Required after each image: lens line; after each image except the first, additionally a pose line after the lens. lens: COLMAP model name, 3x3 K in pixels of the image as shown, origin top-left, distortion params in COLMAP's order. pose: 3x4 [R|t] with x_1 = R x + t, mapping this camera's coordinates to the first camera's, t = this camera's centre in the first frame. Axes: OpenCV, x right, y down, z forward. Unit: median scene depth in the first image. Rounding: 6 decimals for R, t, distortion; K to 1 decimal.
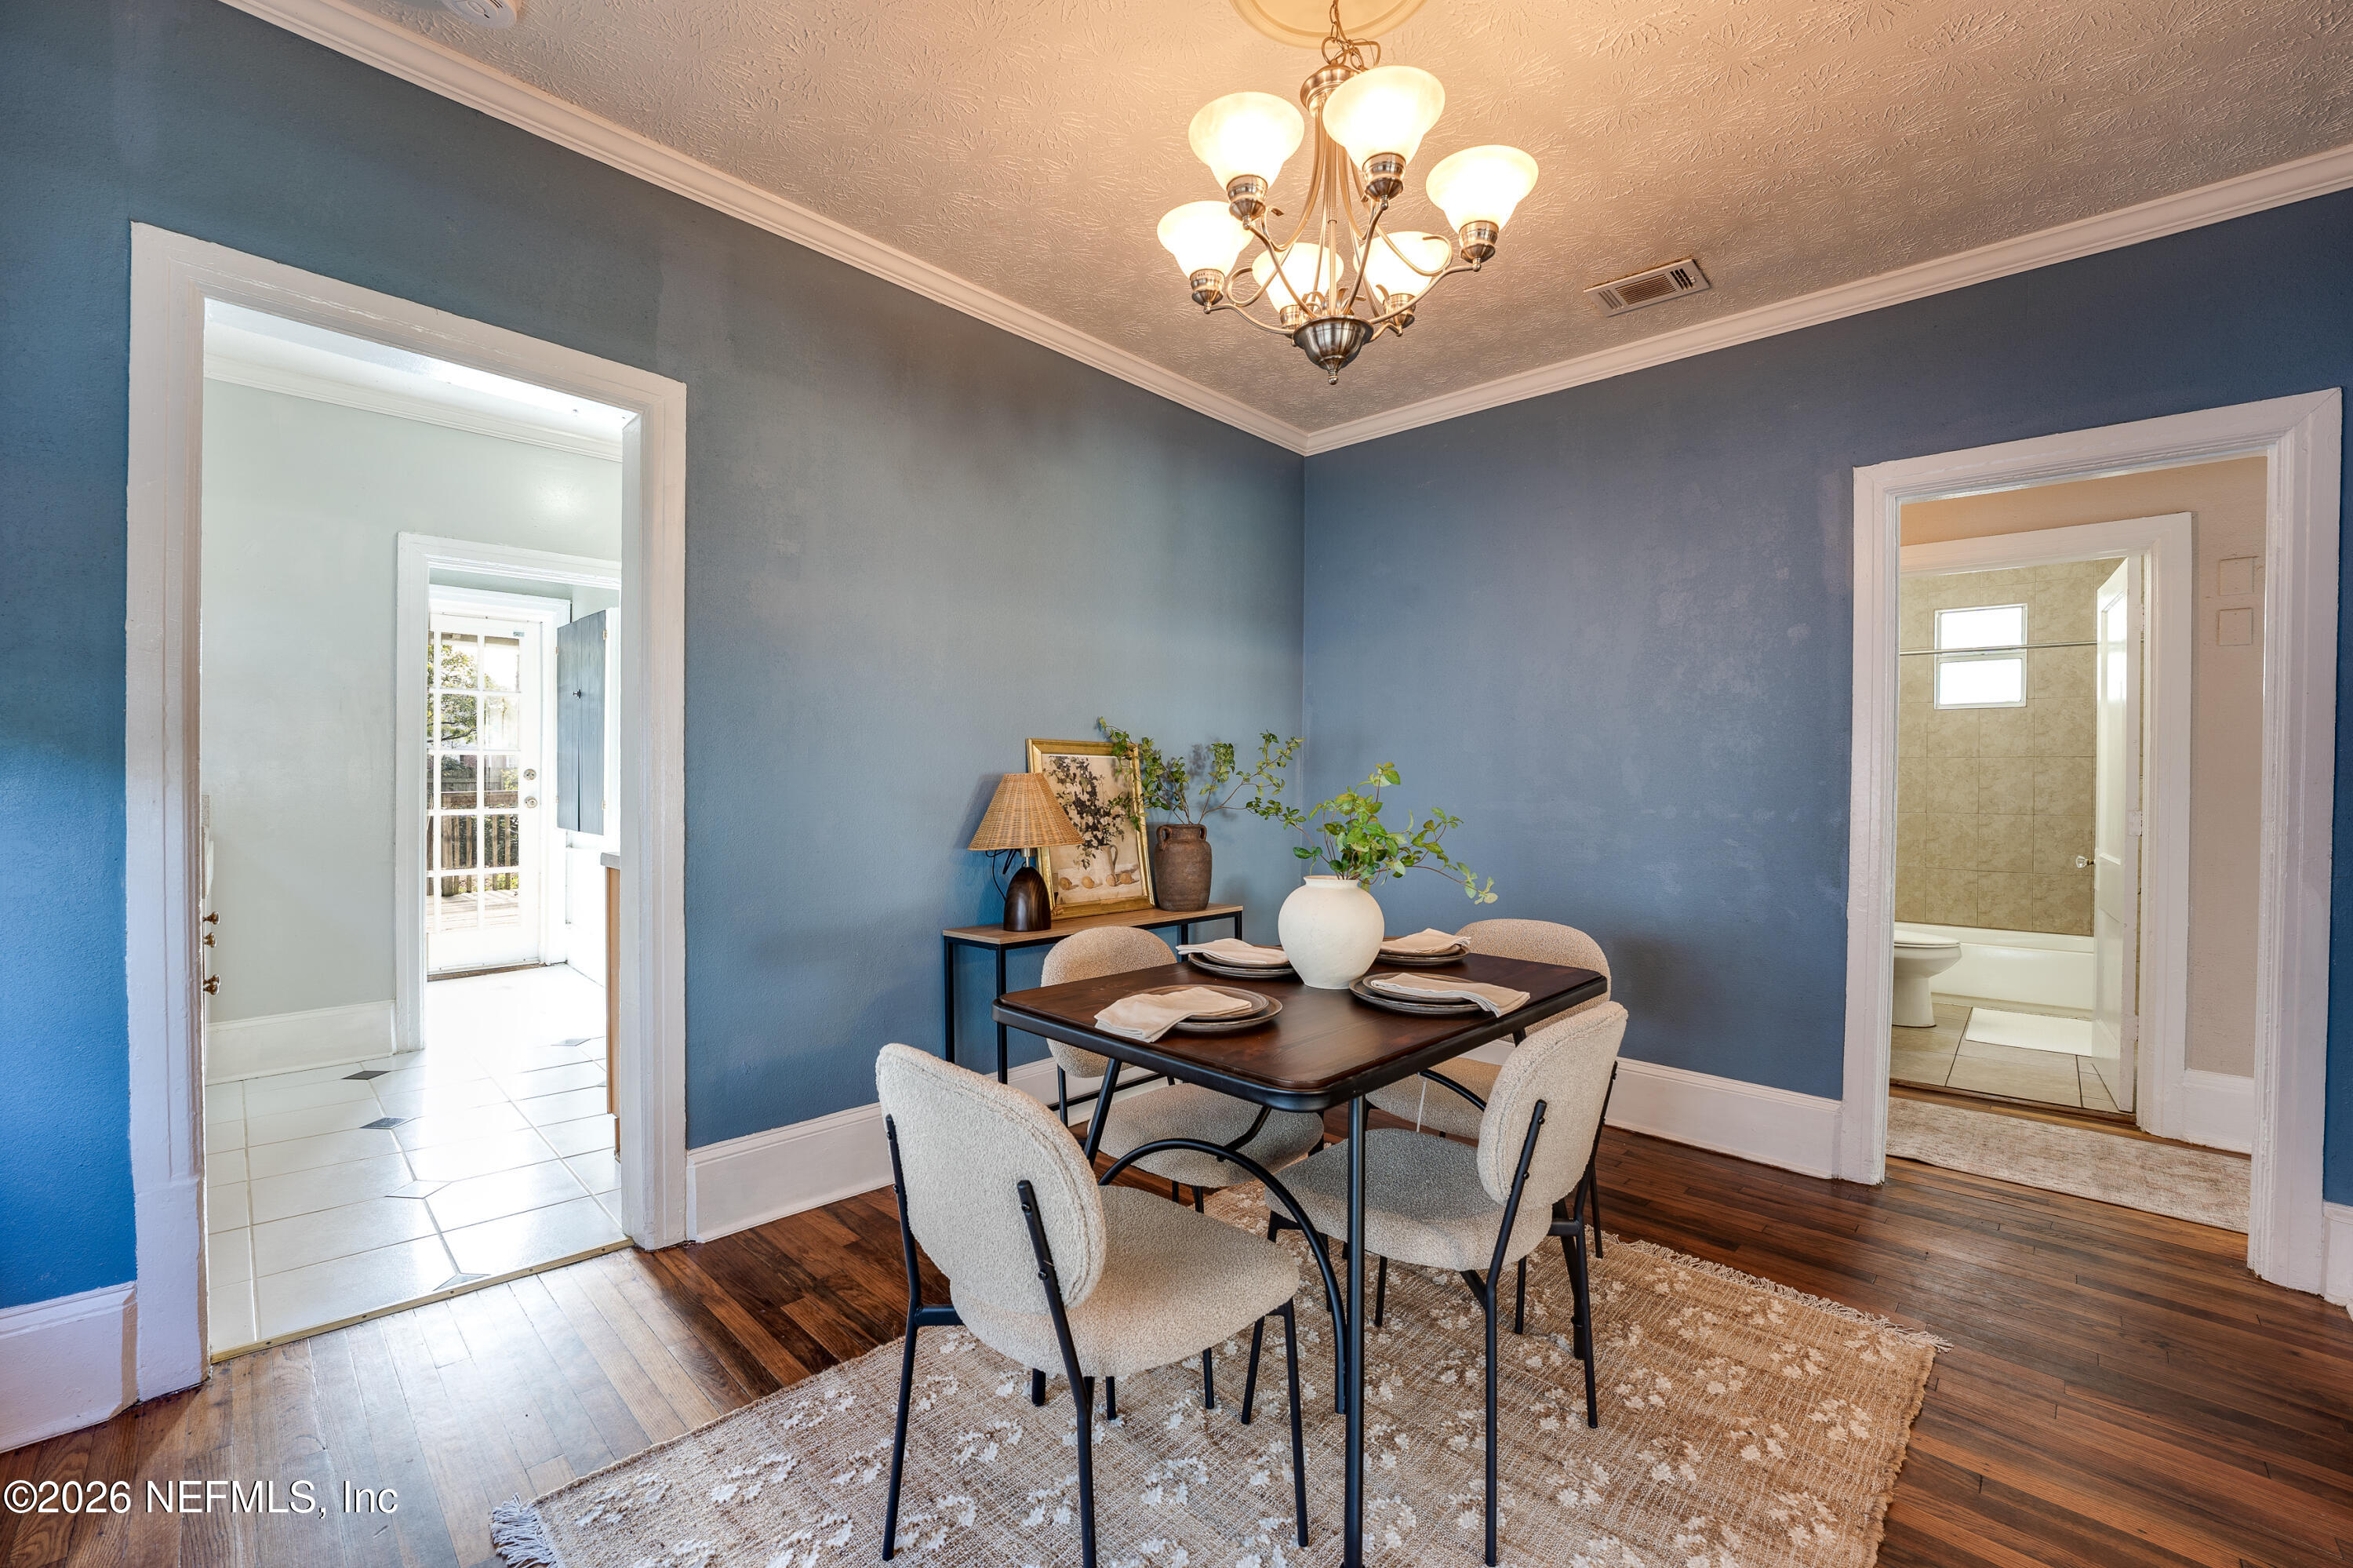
lens RADIAL K [[960.9, 0, 1171.5], [0, 960.9, 779.9], [0, 0, 1]] dist [-0.028610, 0.002516]
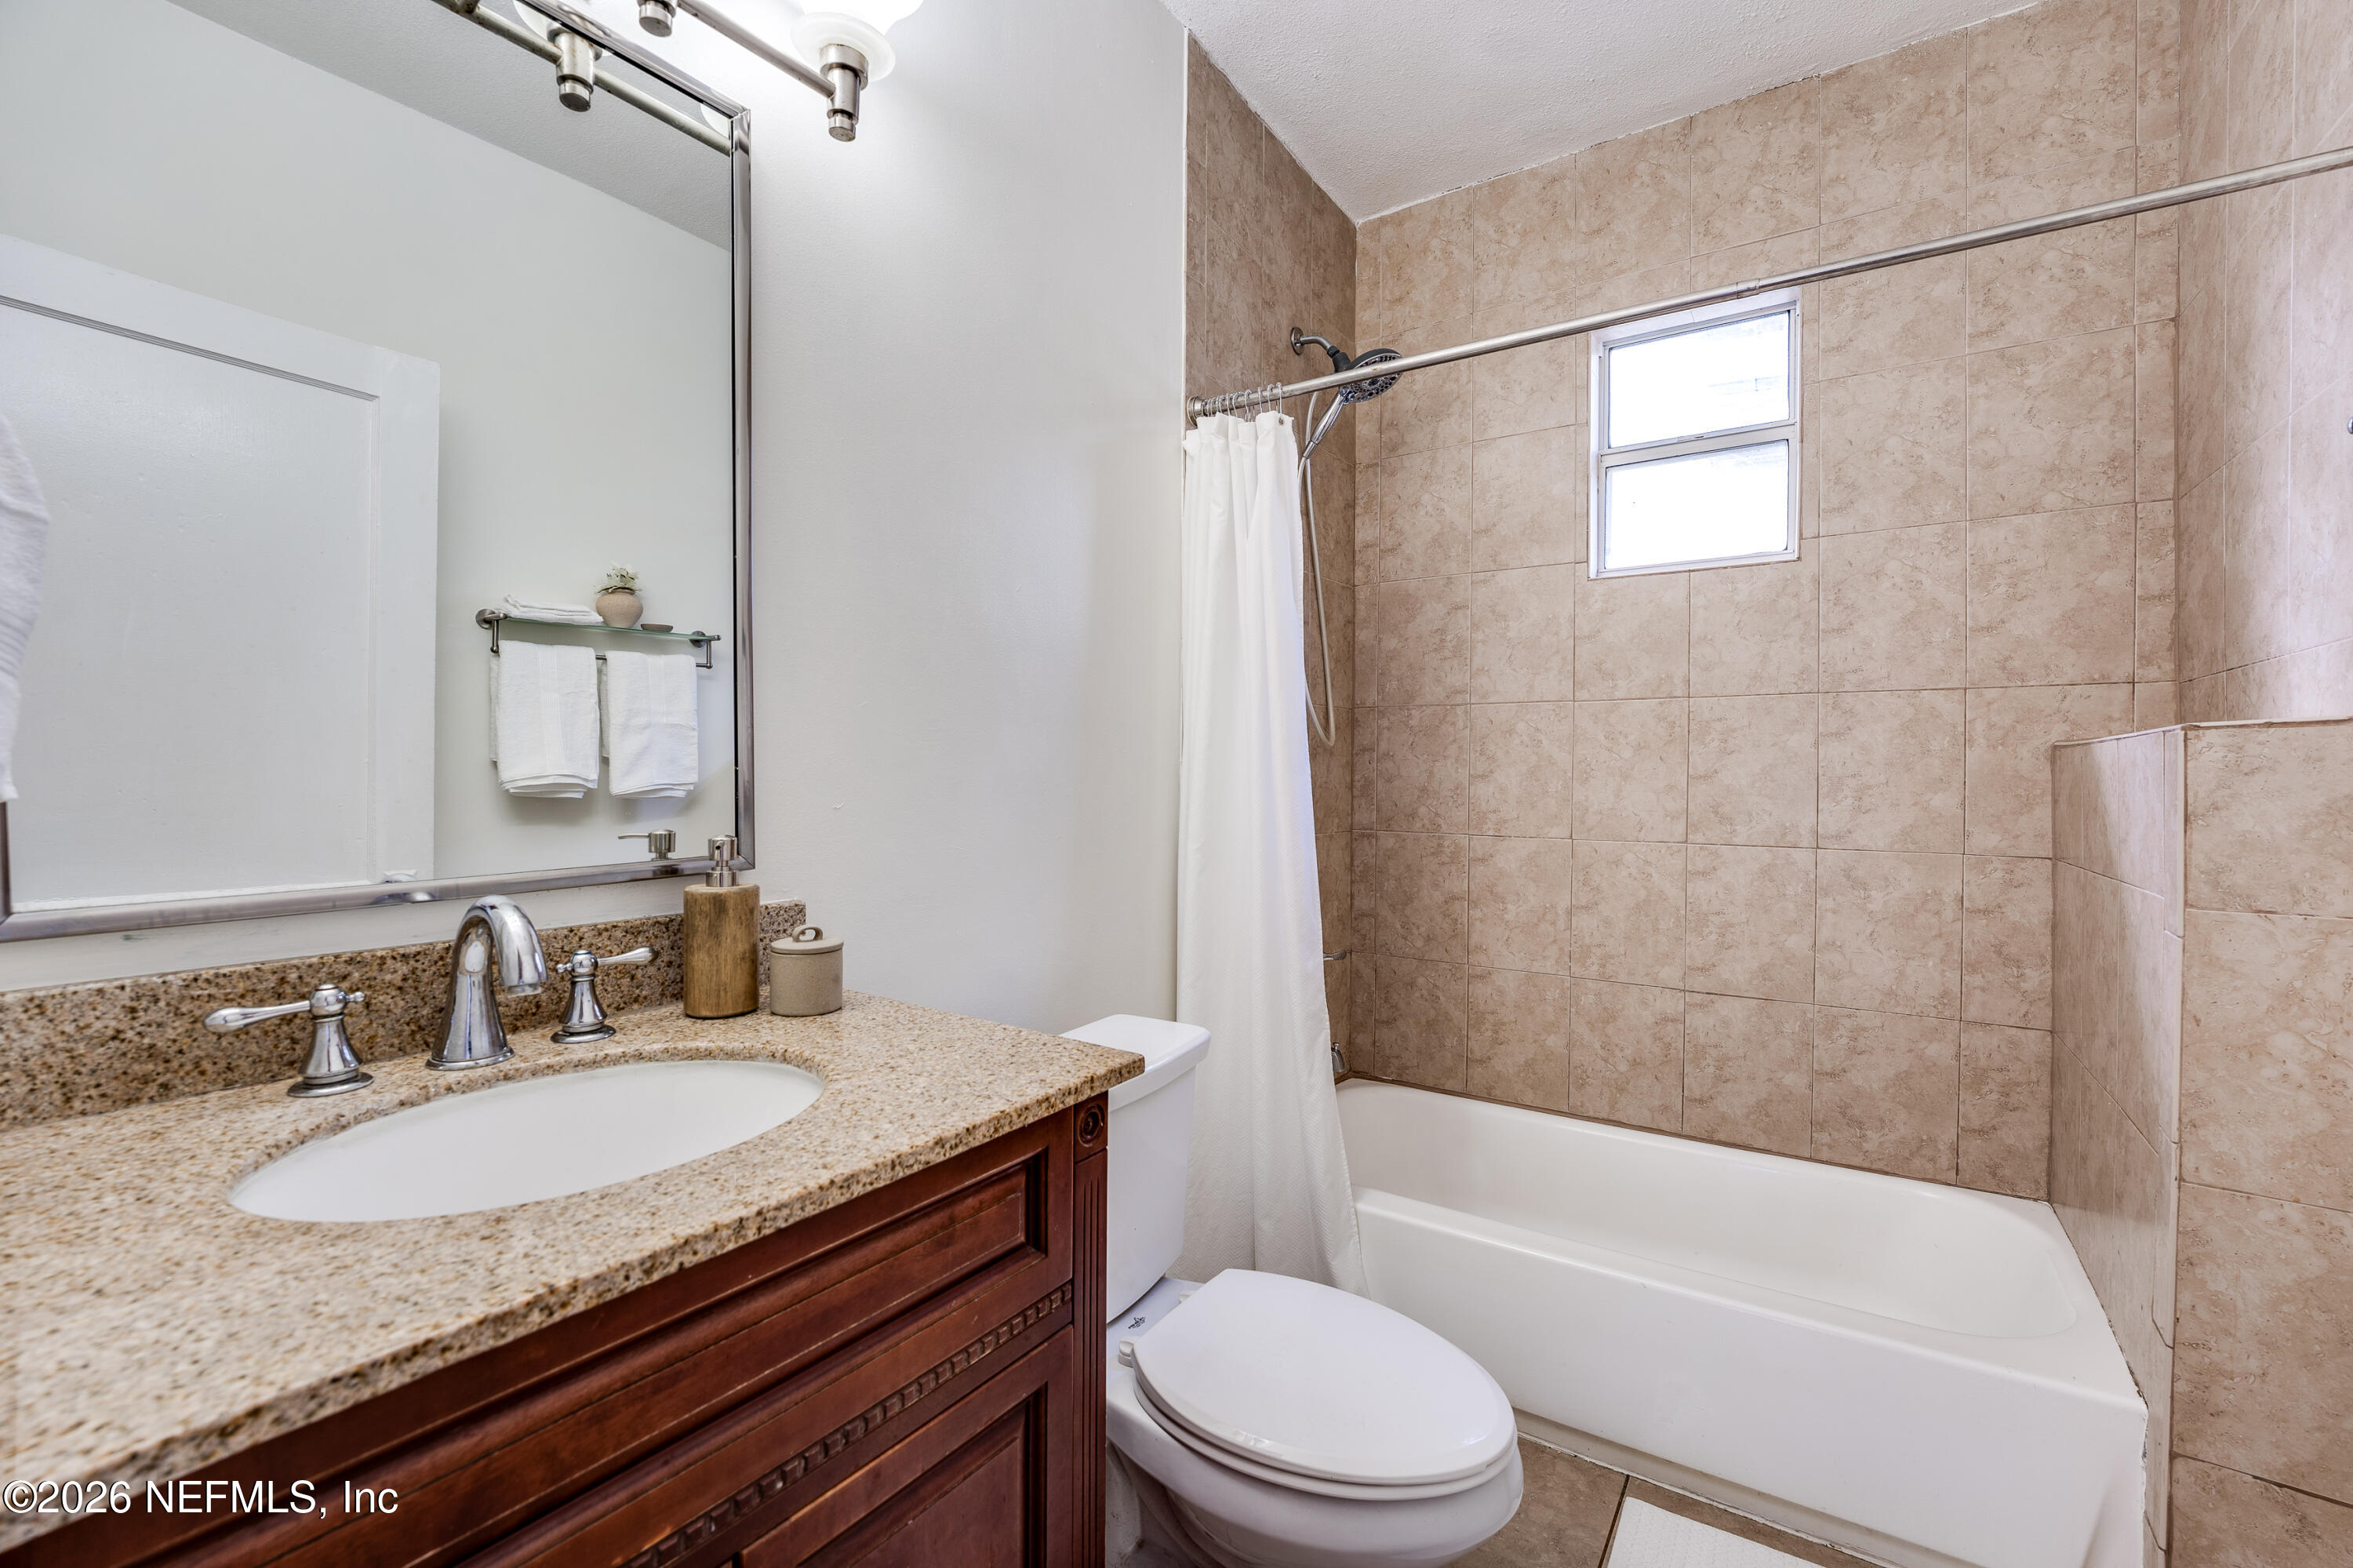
lens RADIAL K [[953.8, 0, 1181.8], [0, 953.8, 779.9], [0, 0, 1]] dist [-0.021941, 0.000486]
pose [[0.990101, -0.000911, 0.140351, 0.600932], [0.000215, 0.999988, 0.004974, 0.007945], [-0.140354, -0.004895, 0.990089, 0.648426]]
